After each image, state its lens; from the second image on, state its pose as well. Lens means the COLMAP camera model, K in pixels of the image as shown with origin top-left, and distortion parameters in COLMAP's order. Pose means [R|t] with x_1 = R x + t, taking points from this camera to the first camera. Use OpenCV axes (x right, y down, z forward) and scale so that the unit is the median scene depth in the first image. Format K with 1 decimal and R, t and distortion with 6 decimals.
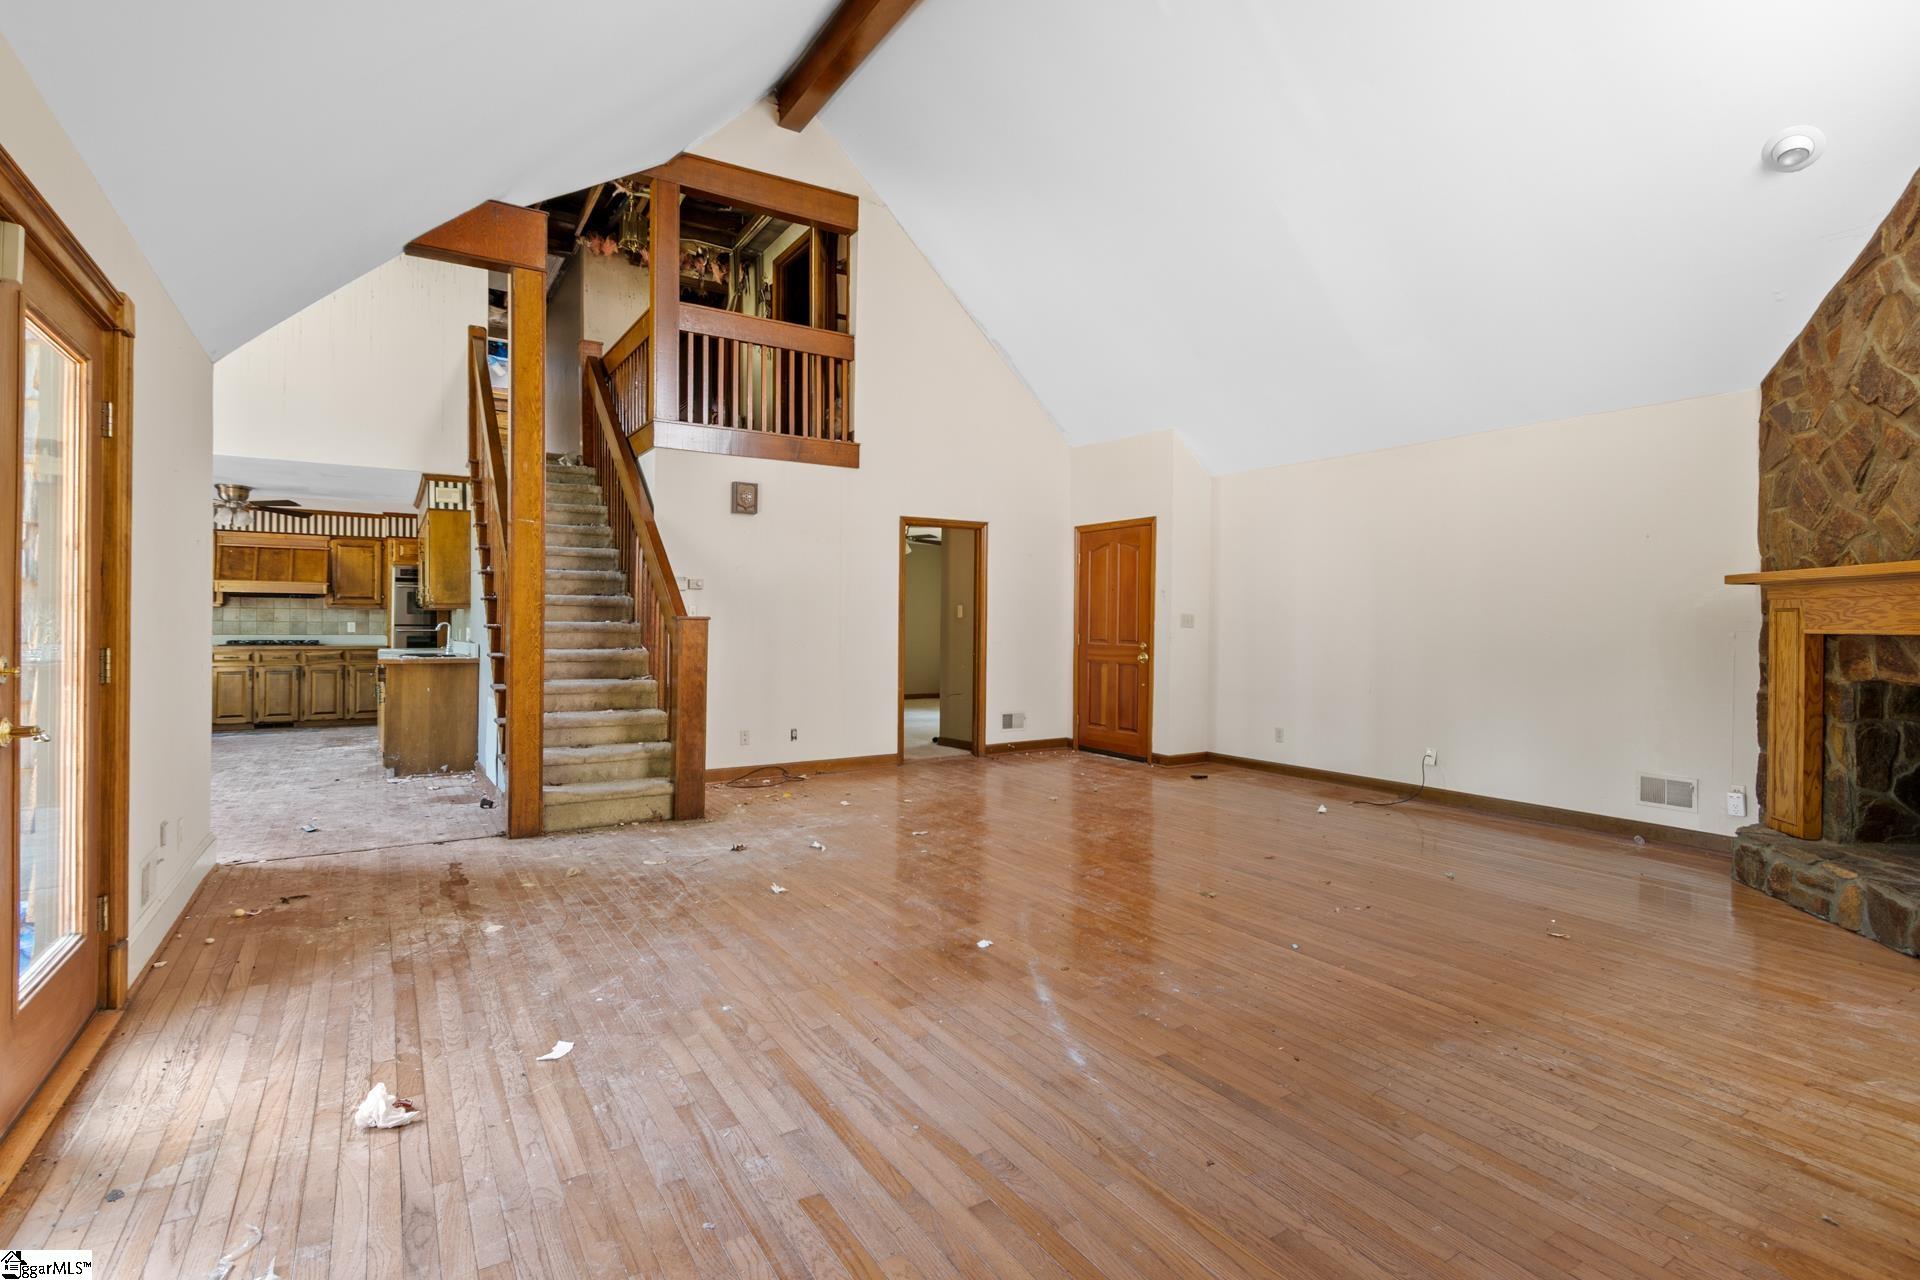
lens RADIAL K [[899.0, 0, 966.3], [0, 899.0, 630.5], [0, 0, 1]] dist [0.007763, -0.003623]
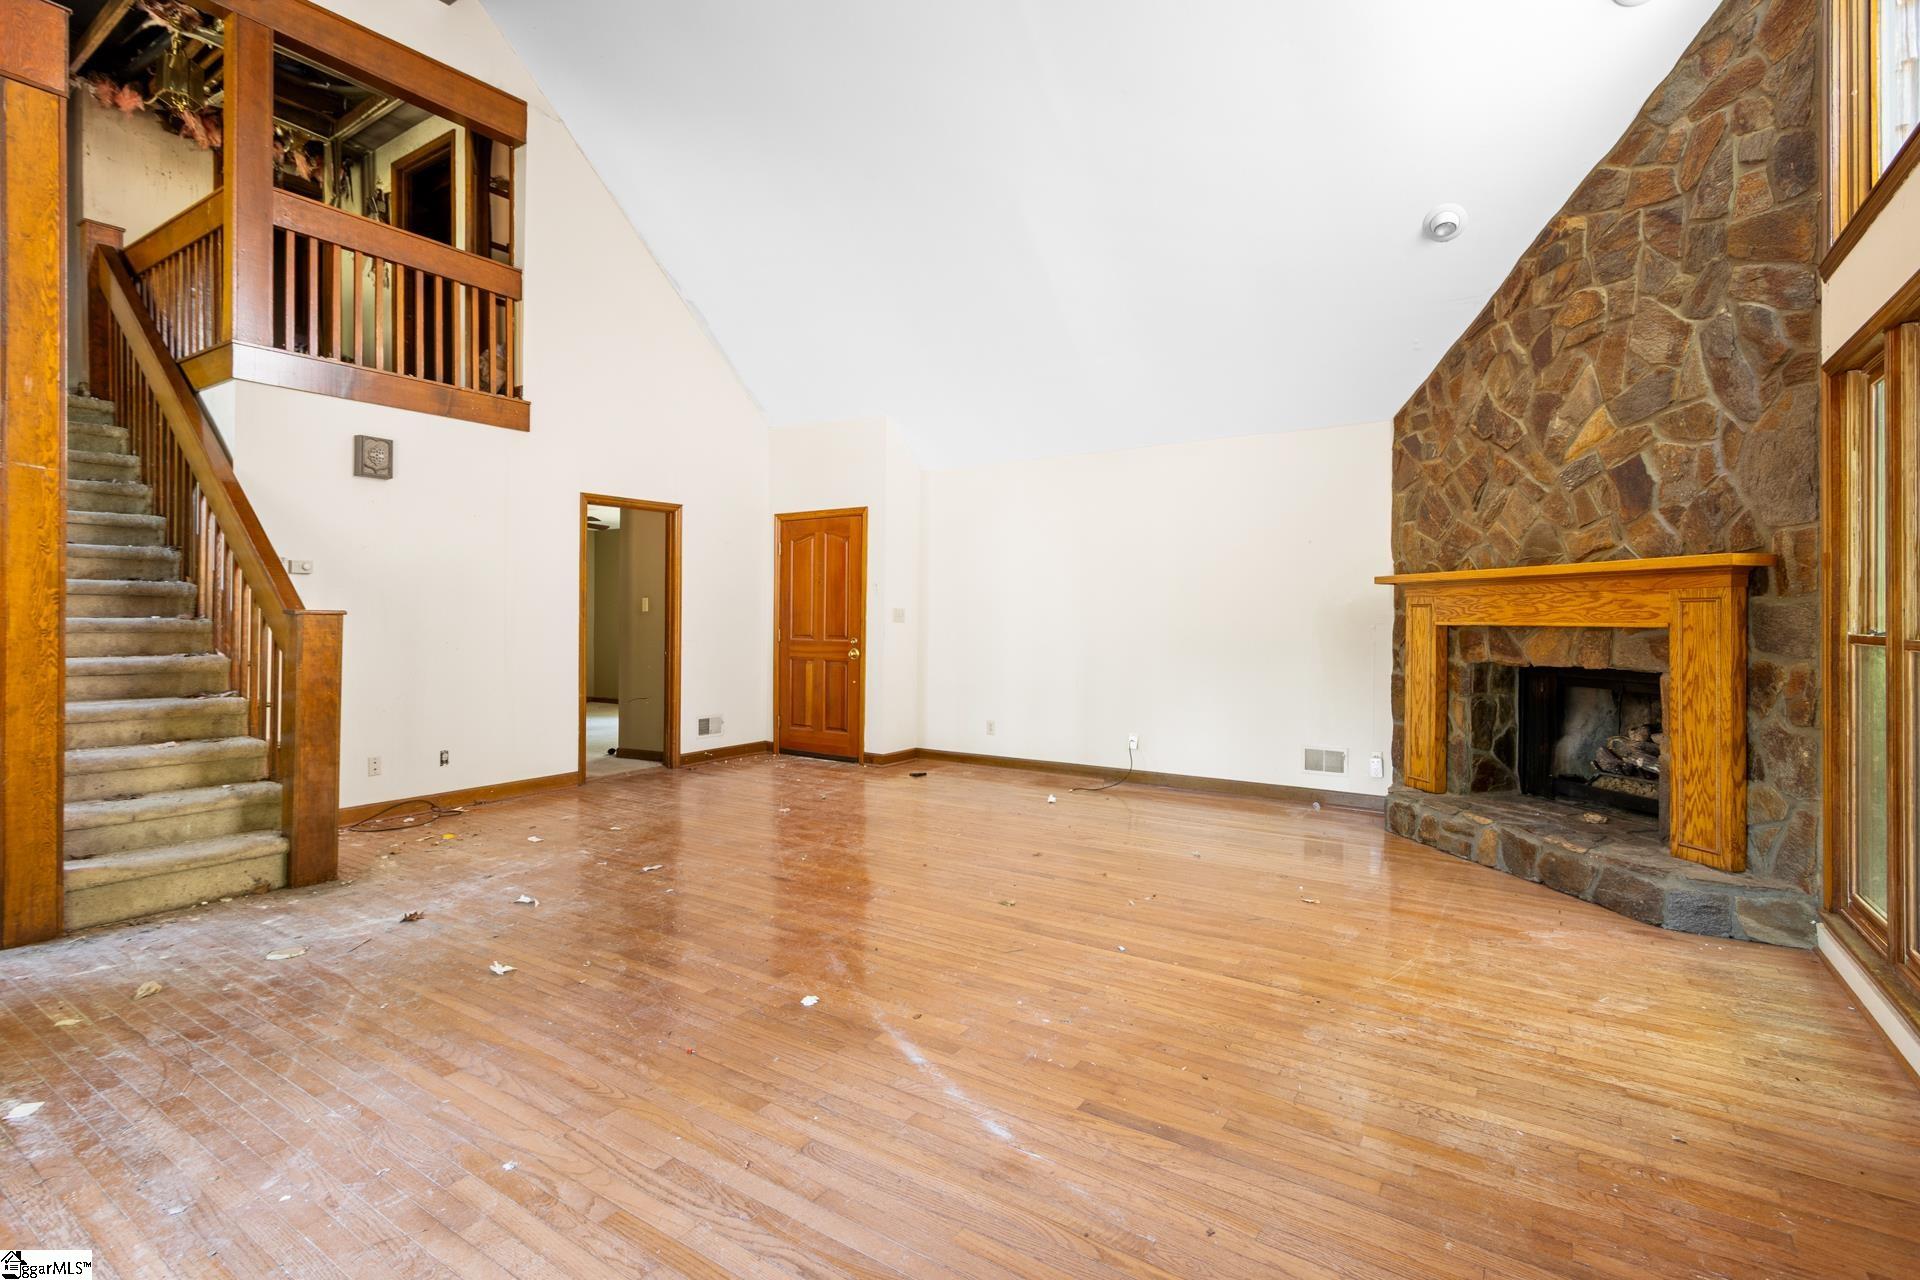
lens RADIAL K [[899.0, 0, 963.7], [0, 899.0, 626.7], [0, 0, 1]] dist [0.007763, -0.003623]
pose [[0.918081, -0.006477, 0.396341, -0.107982], [0.005677, 0.999979, 0.003190, -0.001319], [-0.396353, -0.000678, 0.918098, 0.105130]]
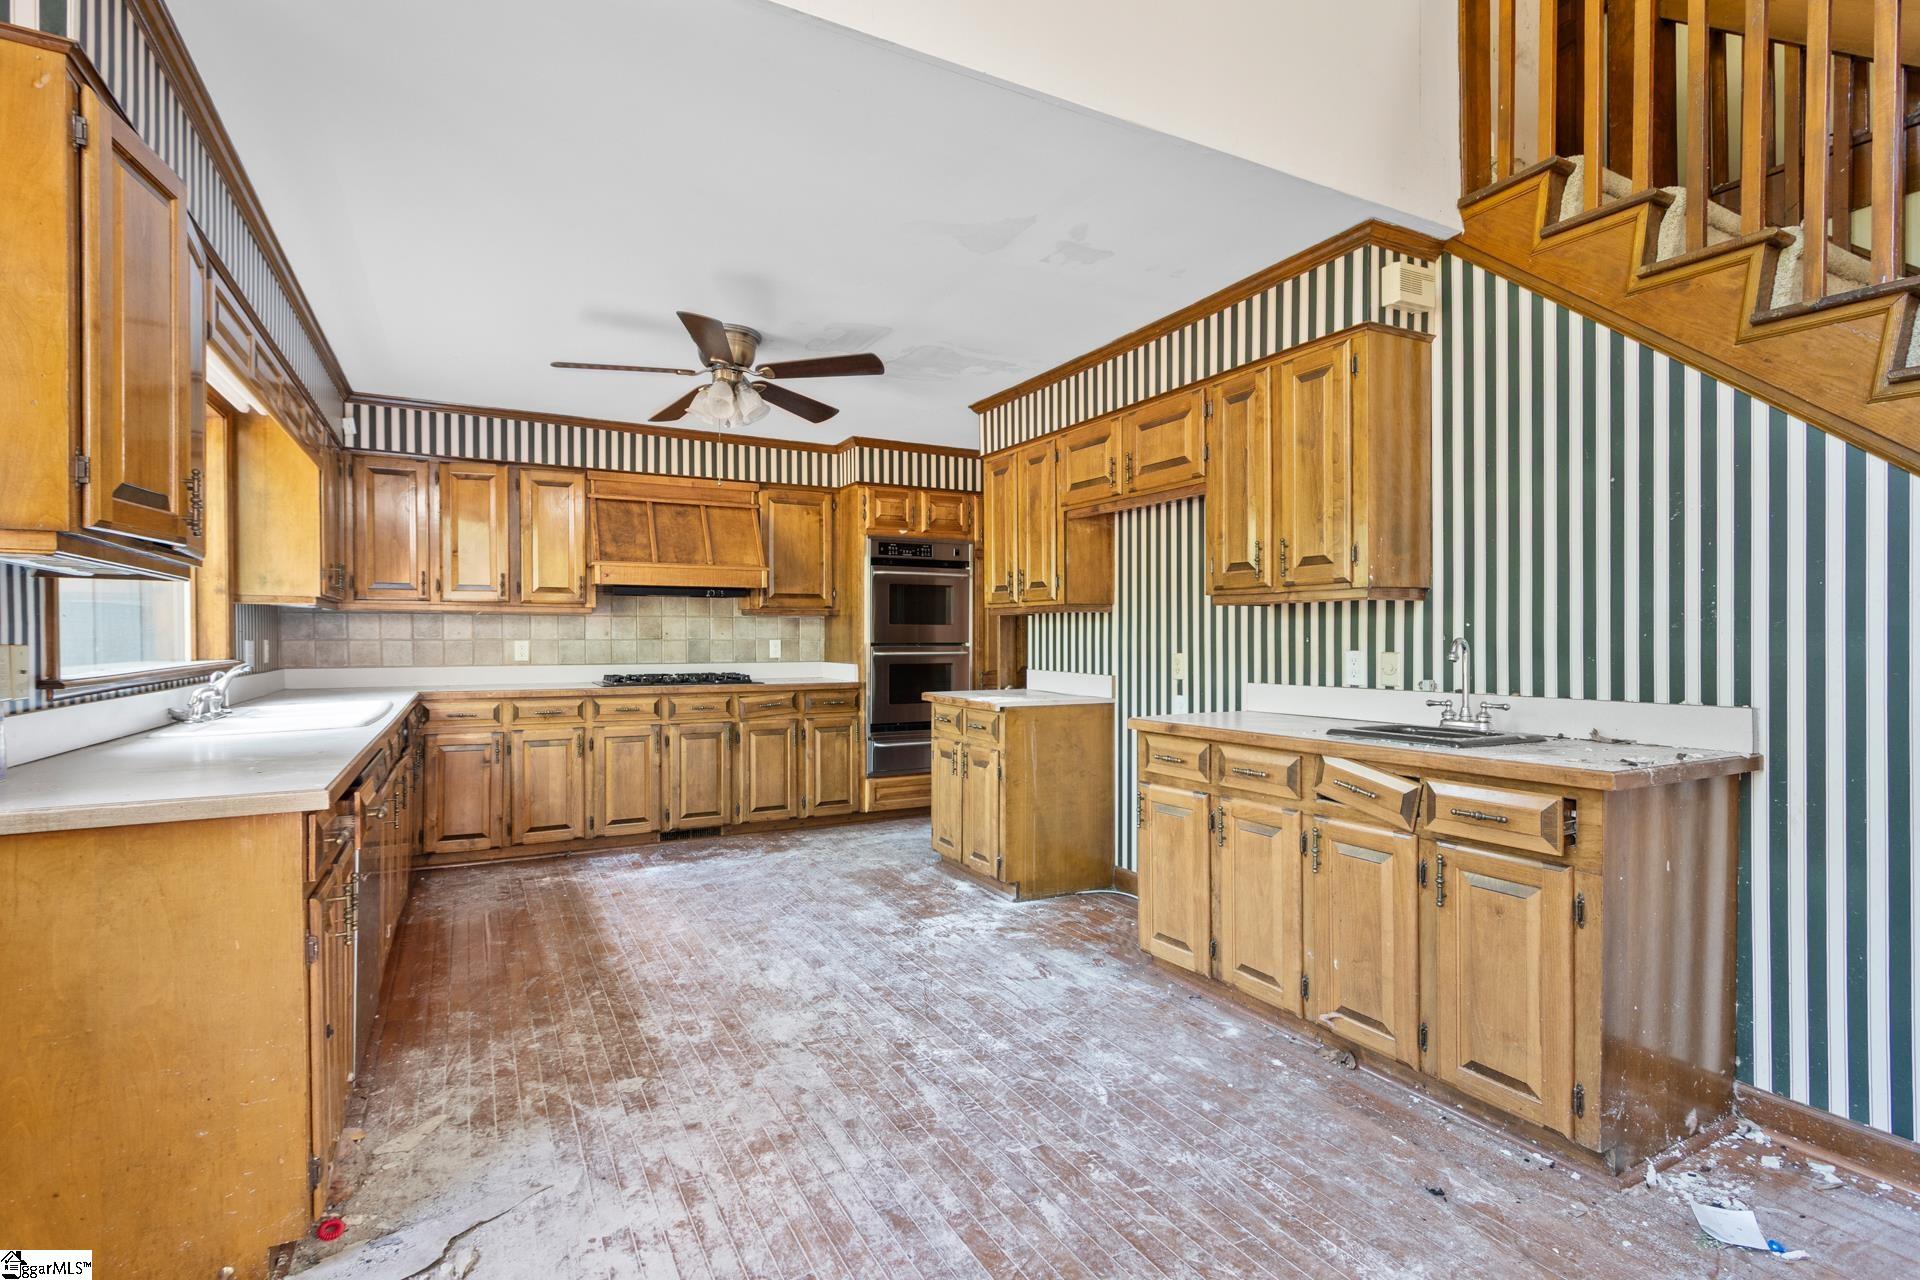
lens RADIAL K [[899.0, 0, 951.8], [0, 899.0, 647.9], [0, 0, 1]] dist [0.007763, -0.003623]
pose [[0.996239, -0.008390, -0.086239, -0.866405], [0.008867, 0.999947, 0.005150, -0.009897], [0.086191, -0.005896, 0.996261, 0.740301]]
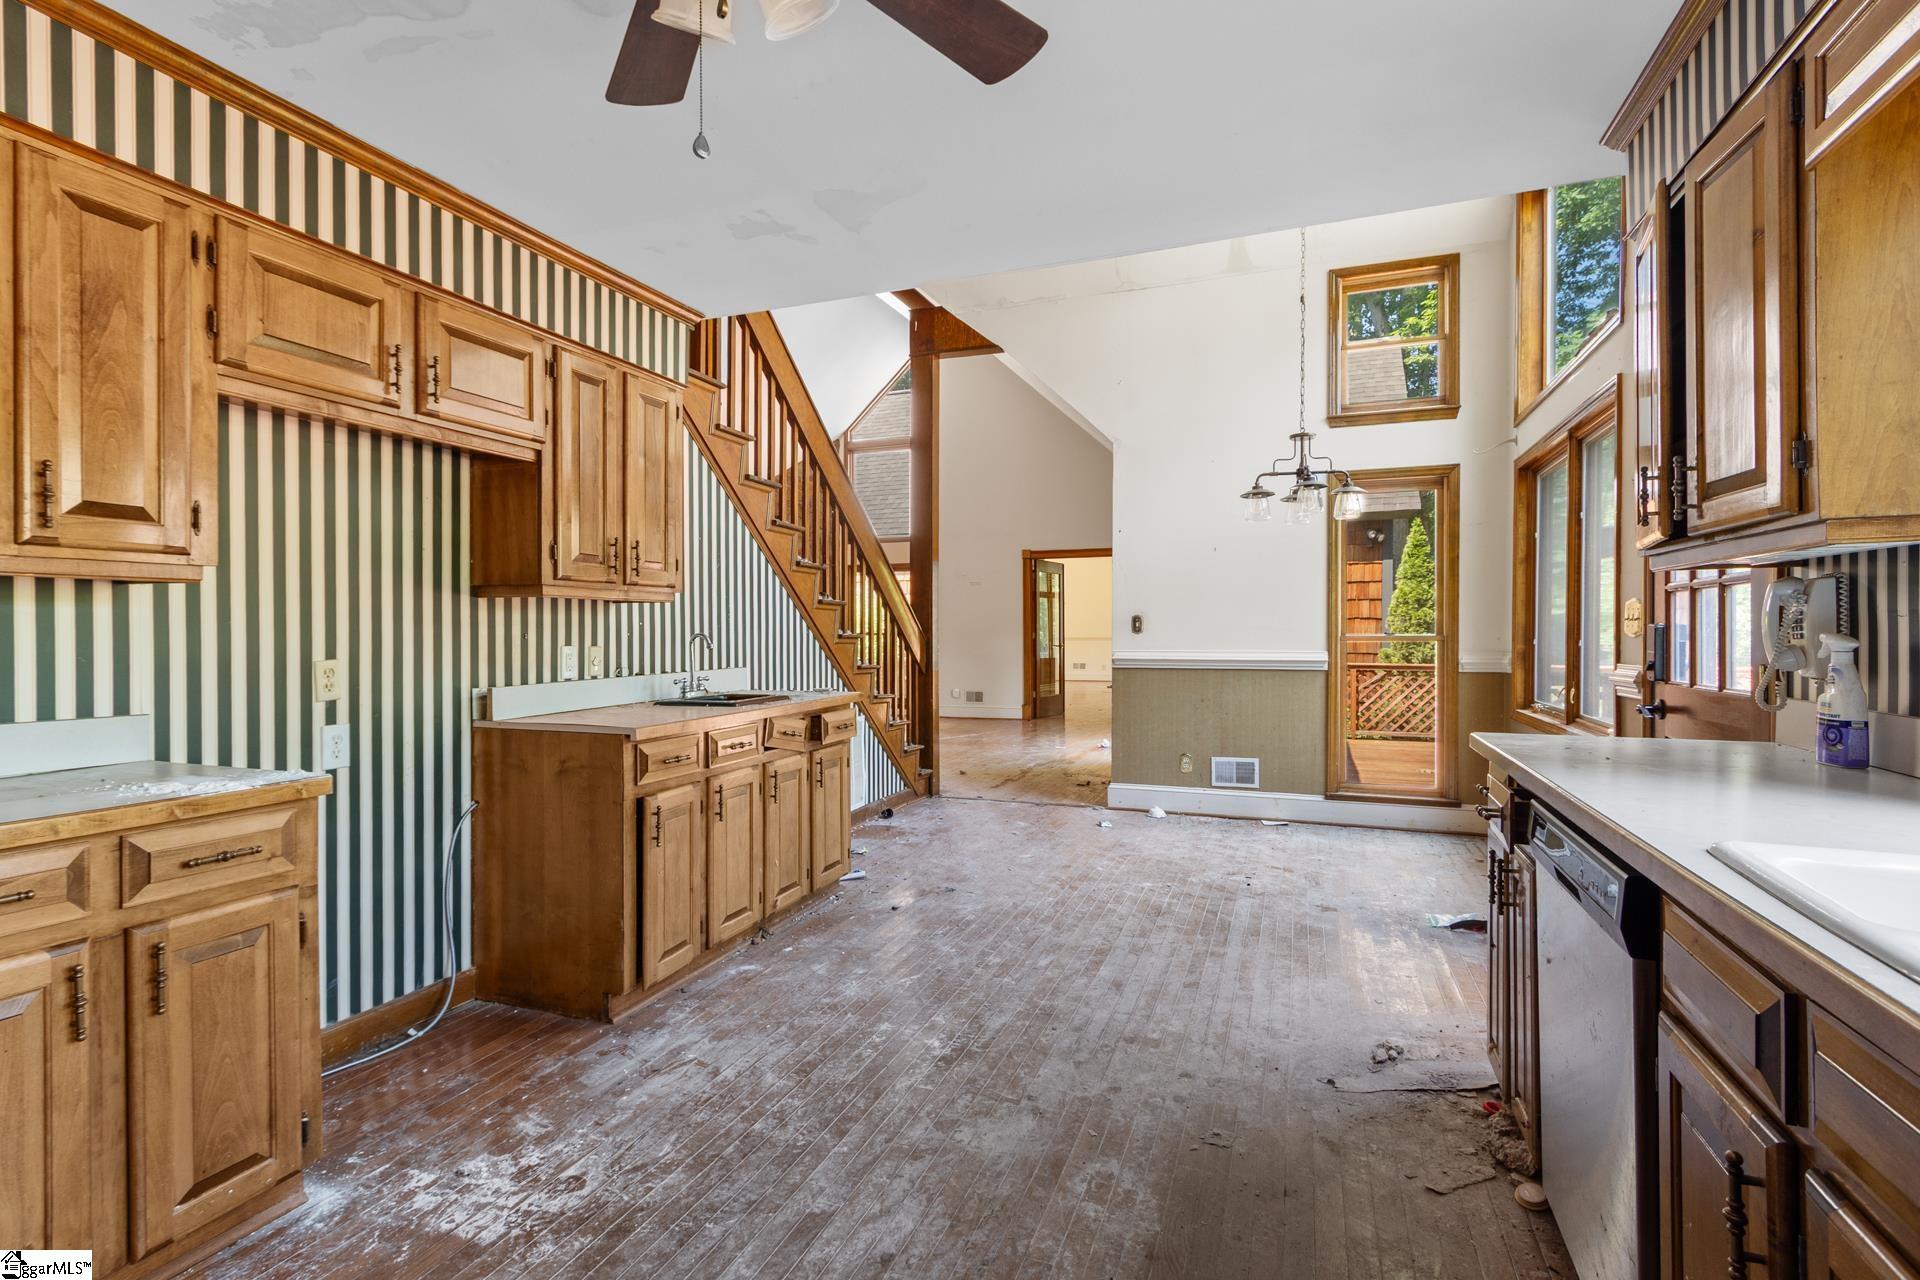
lens RADIAL K [[899.0, 0, 949.5], [0, 899.0, 640.6], [0, 0, 1]] dist [0.007763, -0.003623]
pose [[-0.579028, -0.014110, 0.815186, -1.254244], [0.005344, 0.999763, 0.021100, -0.017248], [-0.815290, 0.016574, -0.578815, 1.388765]]
